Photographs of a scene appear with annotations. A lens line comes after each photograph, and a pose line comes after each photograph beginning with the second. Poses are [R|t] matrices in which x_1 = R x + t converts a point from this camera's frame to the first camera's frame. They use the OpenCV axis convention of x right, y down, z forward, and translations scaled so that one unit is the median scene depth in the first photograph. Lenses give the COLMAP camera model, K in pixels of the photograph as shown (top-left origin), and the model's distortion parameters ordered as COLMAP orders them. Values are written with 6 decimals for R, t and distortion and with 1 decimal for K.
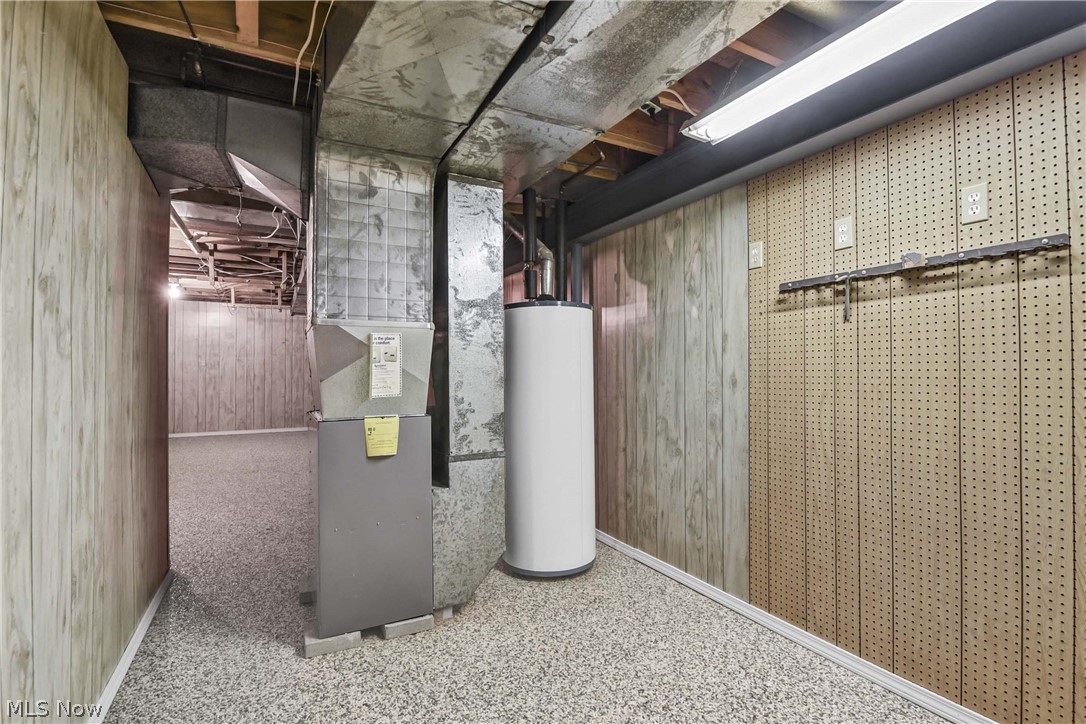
lens RADIAL K [[506.8, 0, 543.3], [0, 506.8, 363.3], [0, 0, 1]] dist [-0.015882, -0.001228]
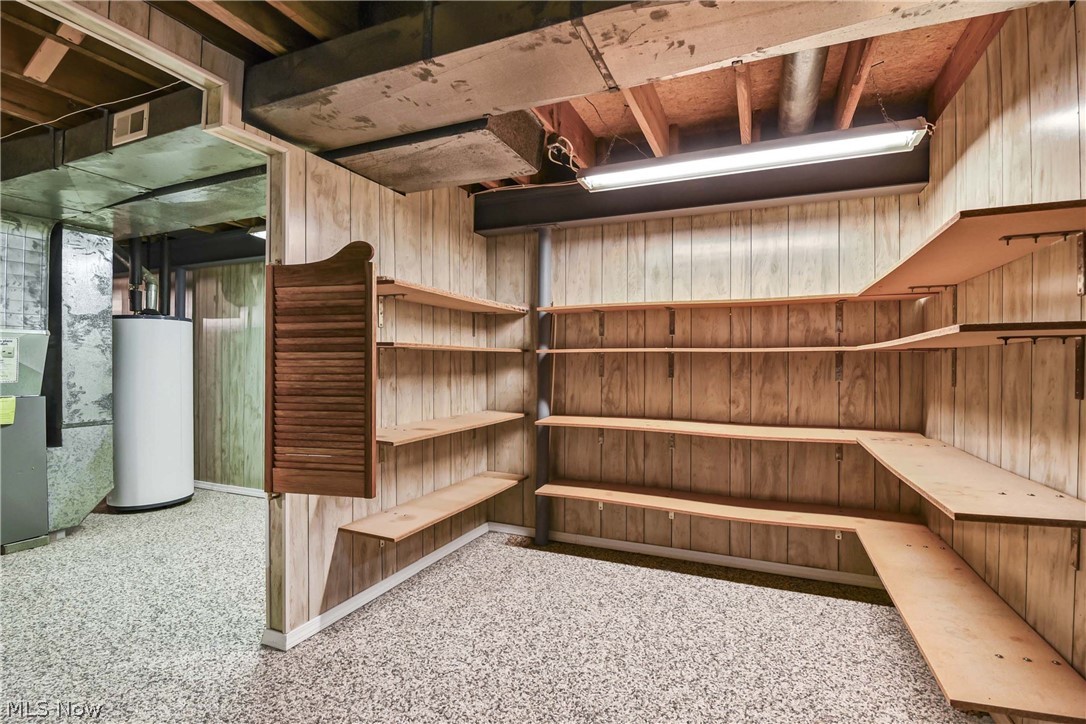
lens RADIAL K [[477.2, 0, 566.2], [0, 477.2, 361.7], [0, 0, 1]] dist [-0.012687, -0.003351]
pose [[0.743343, 0.007319, 0.668871, -0.012757], [-0.014420, 0.999883, 0.005085, -0.018047], [-0.668755, -0.013425, 0.743361, -0.858580]]
